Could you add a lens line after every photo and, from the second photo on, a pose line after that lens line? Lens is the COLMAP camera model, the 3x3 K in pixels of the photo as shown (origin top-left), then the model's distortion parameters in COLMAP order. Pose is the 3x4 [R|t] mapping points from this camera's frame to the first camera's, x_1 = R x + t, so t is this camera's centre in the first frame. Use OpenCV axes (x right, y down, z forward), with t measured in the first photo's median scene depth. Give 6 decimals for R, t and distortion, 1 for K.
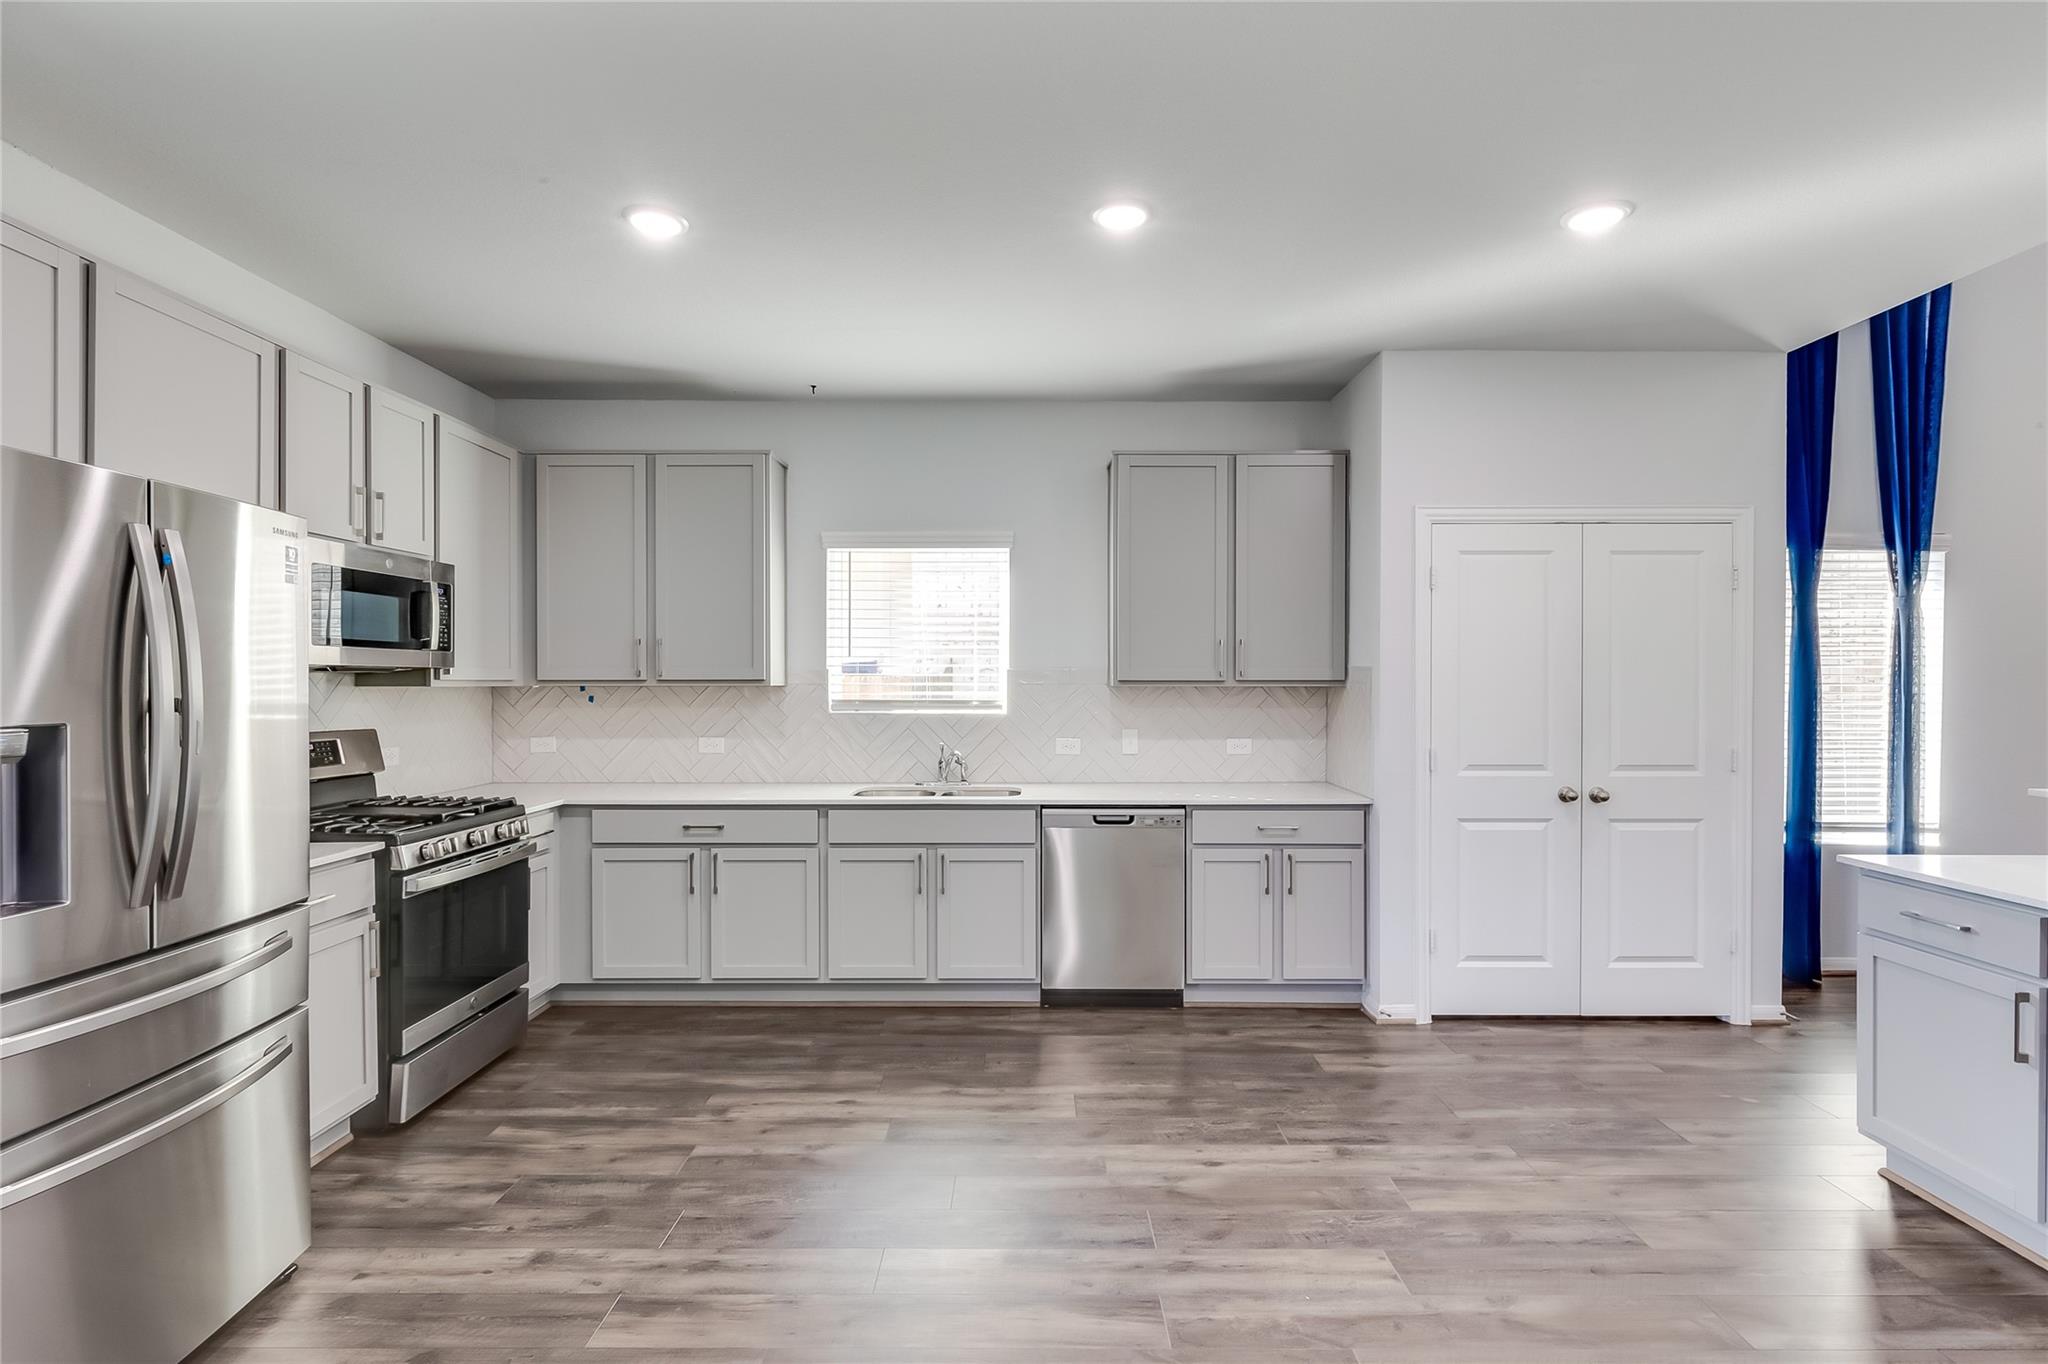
lens RADIAL K [[972.4, 0, 1024.8], [0, 972.4, 688.5], [0, 0, 1]] dist [-0.003101, -0.000828]
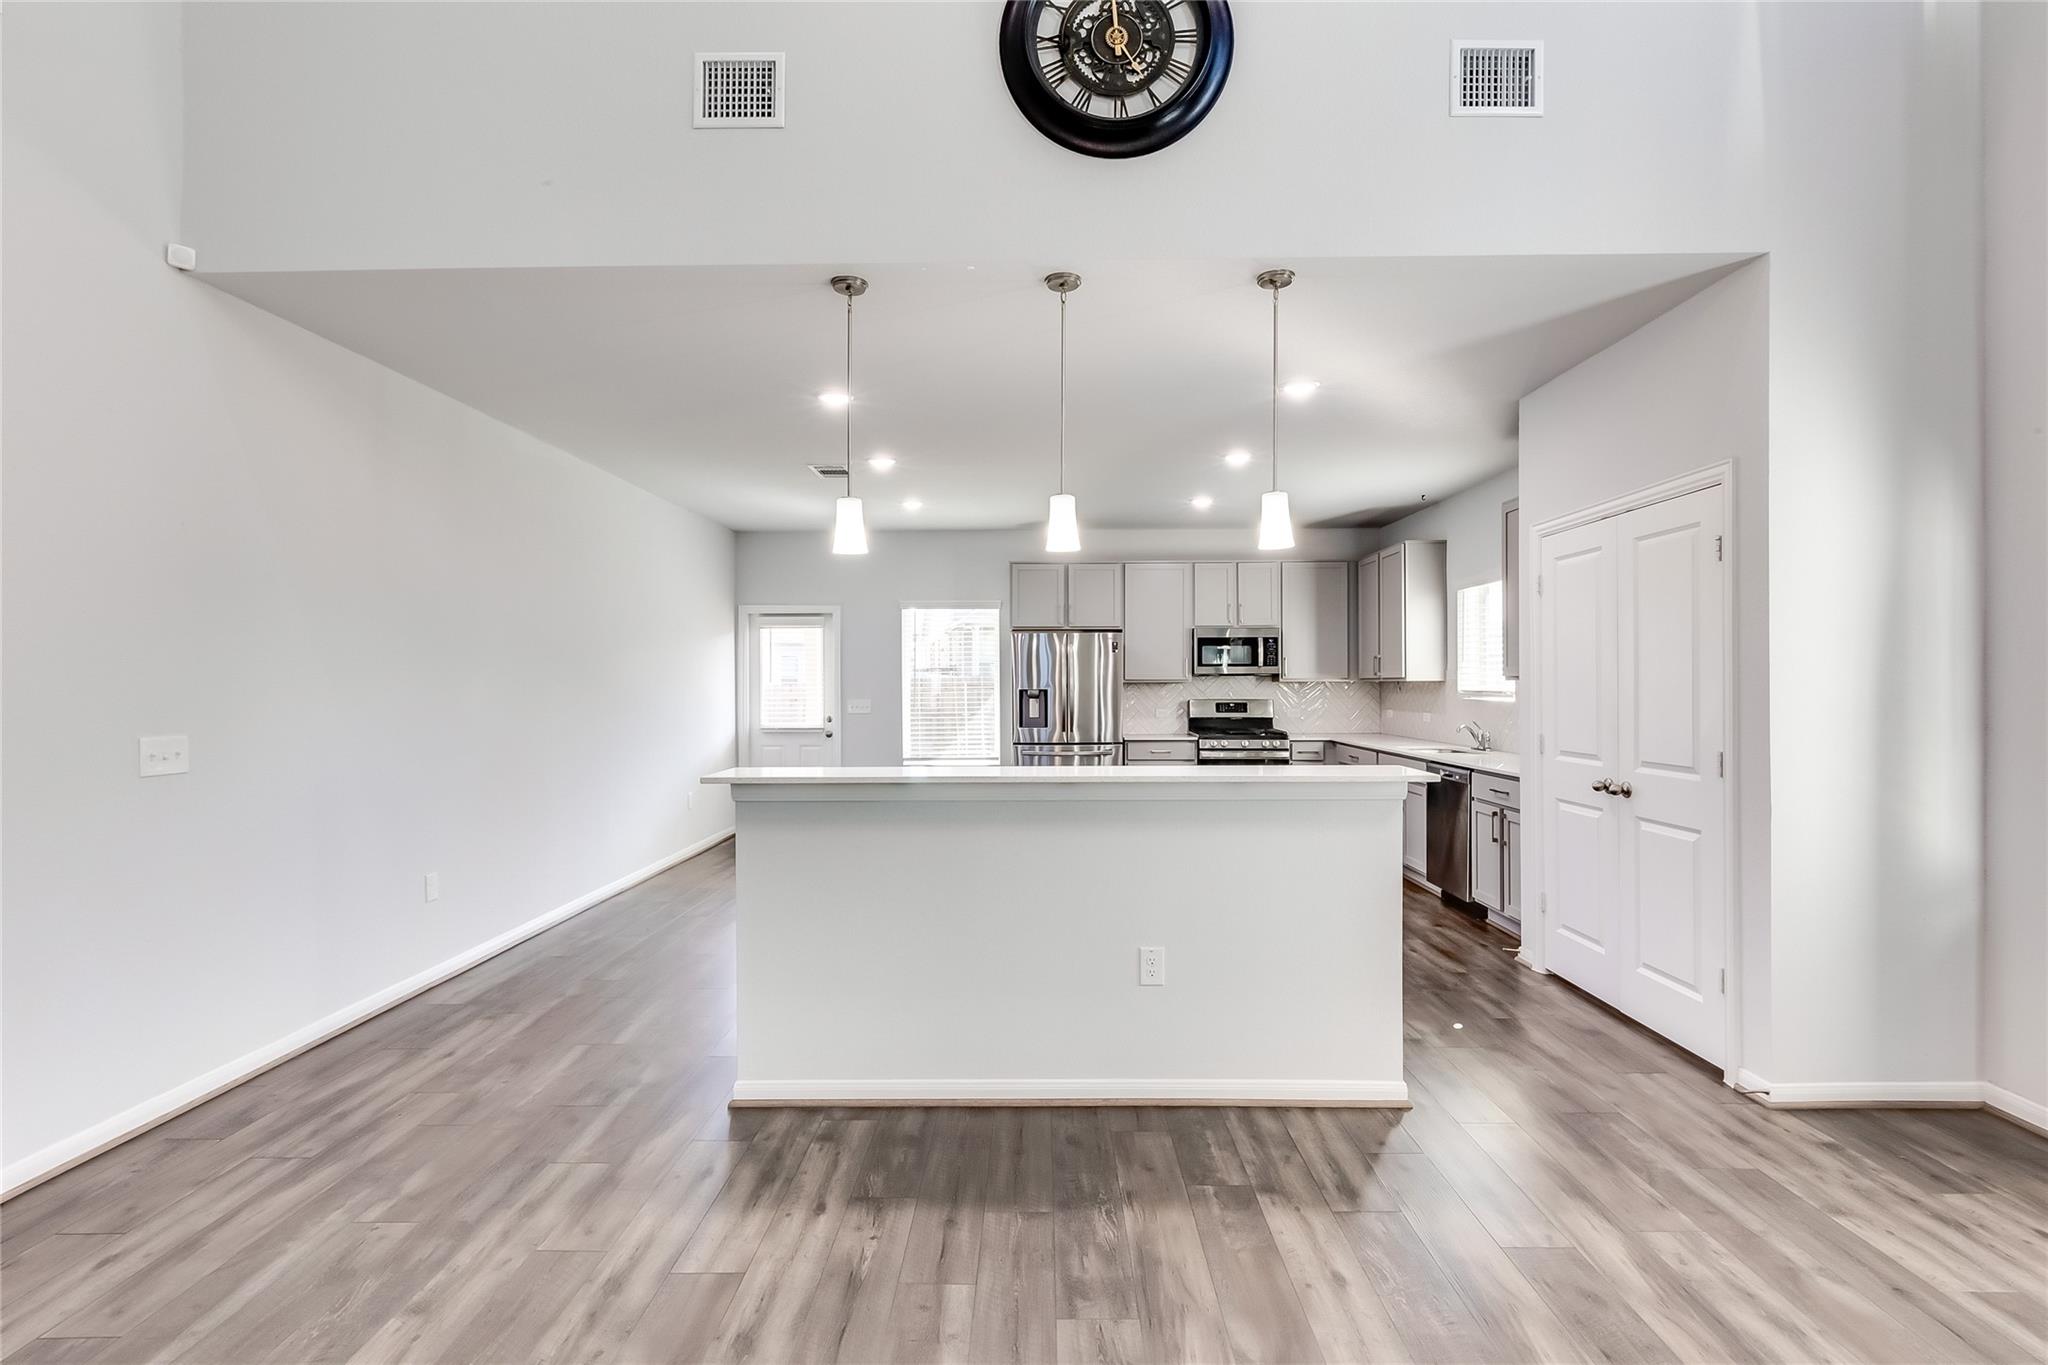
lens RADIAL K [[972.4, 0, 1024.8], [0, 972.4, 689.0], [0, 0, 1]] dist [-0.003101, -0.000828]
pose [[-0.017379, 0.005647, -0.999833, 1.542992], [-0.002674, 0.999980, 0.005694, 0.004022], [0.999845, 0.002773, -0.017363, 0.402708]]
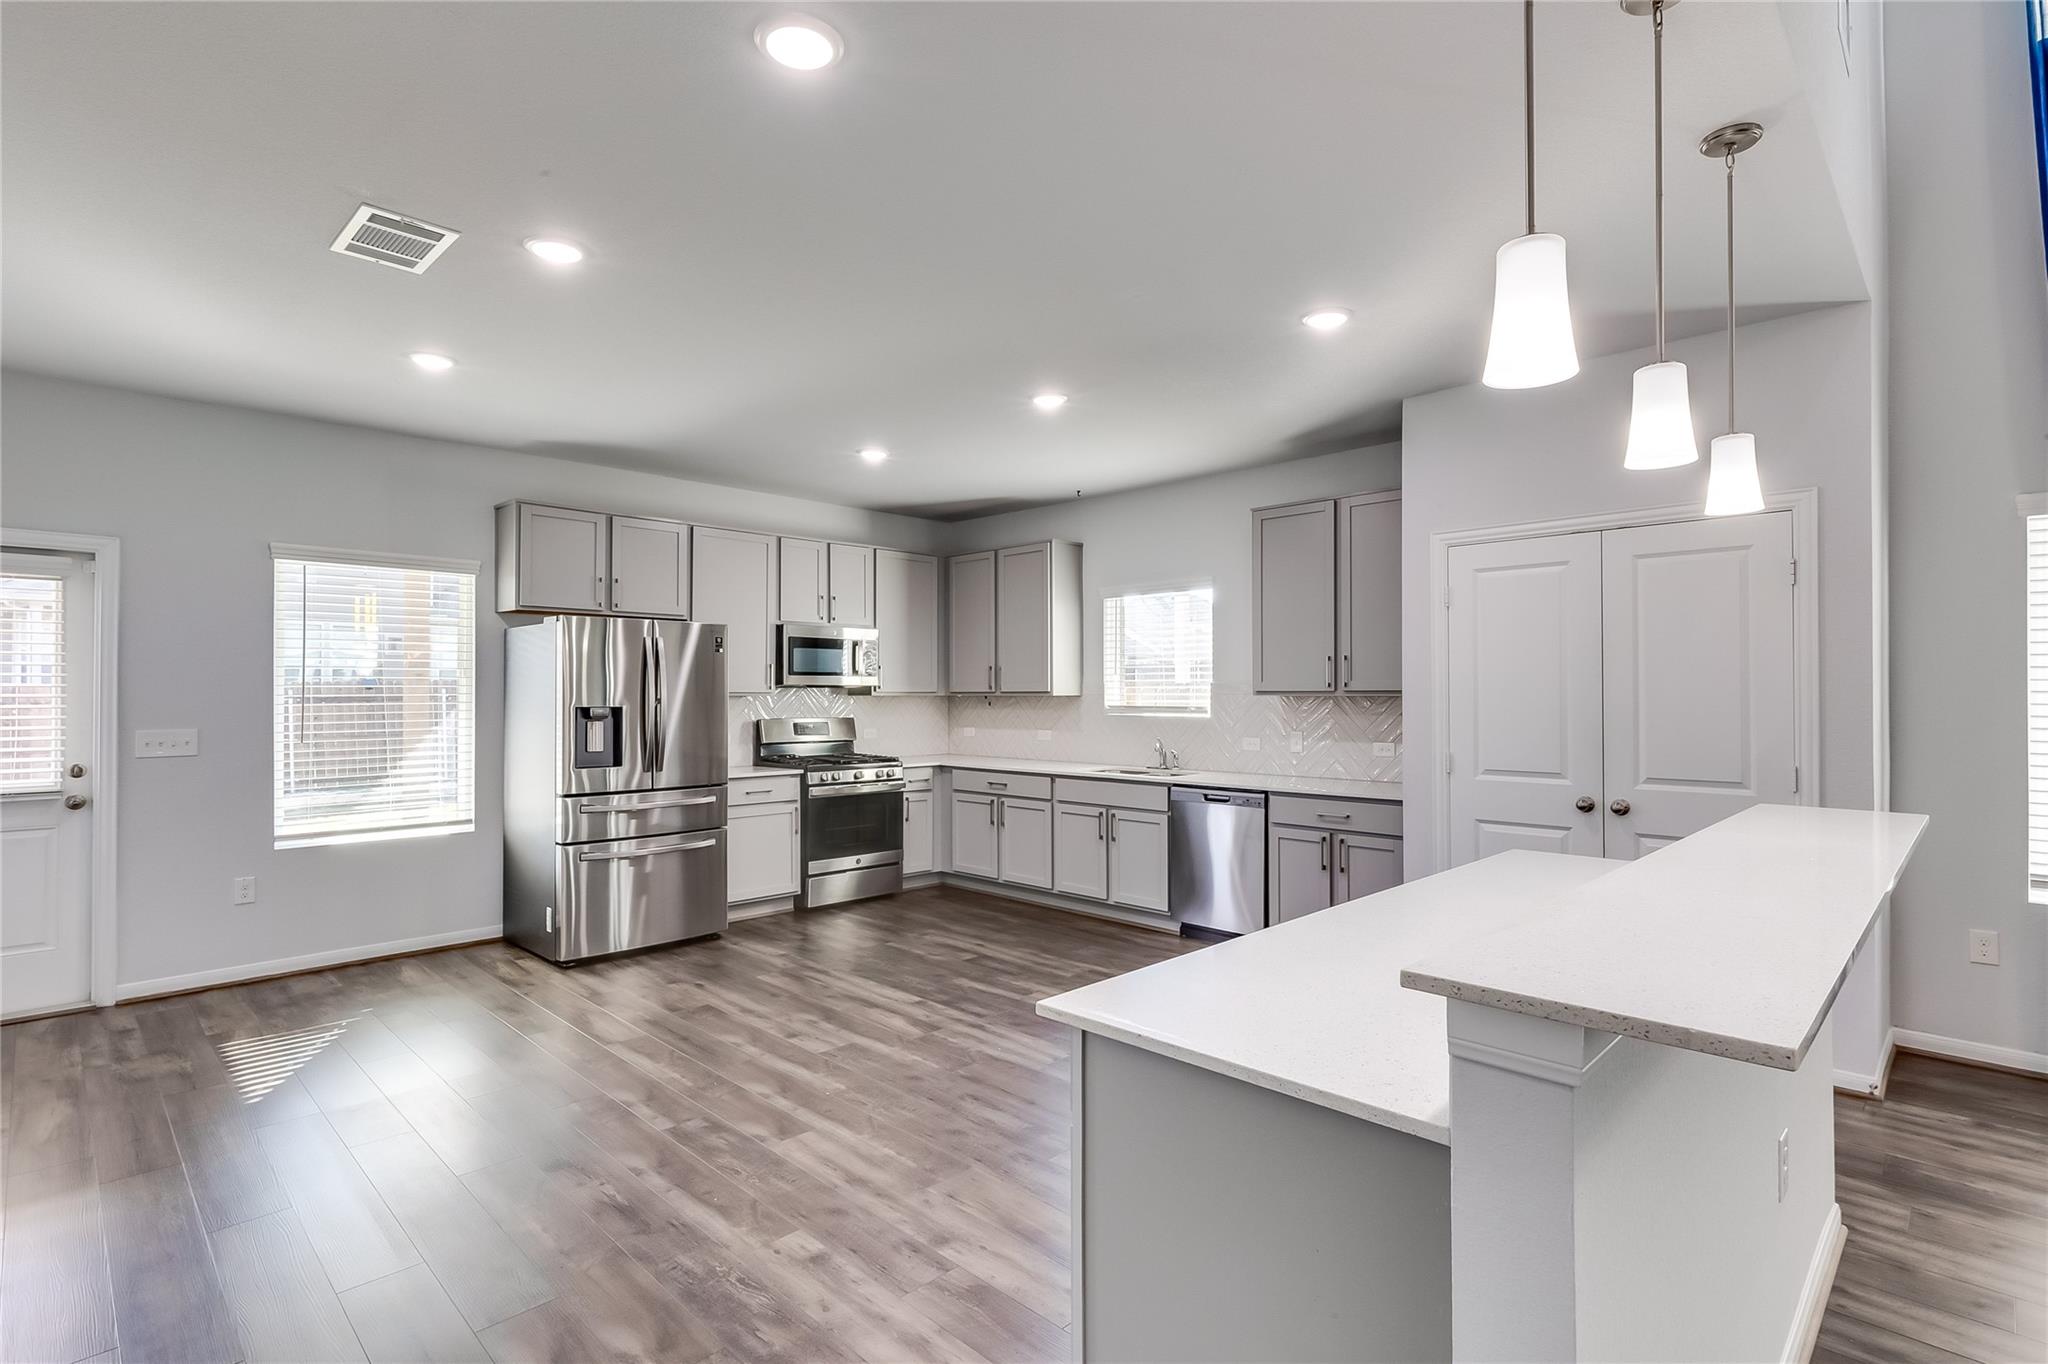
lens RADIAL K [[972.4, 0, 1024.8], [0, 972.4, 688.5], [0, 0, 1]] dist [-0.003101, -0.000828]
pose [[0.712105, -0.005097, -0.702054, 0.825587], [-0.004343, 0.999923, -0.011665, 0.004622], [0.702059, 0.011356, 0.712028, -0.108796]]
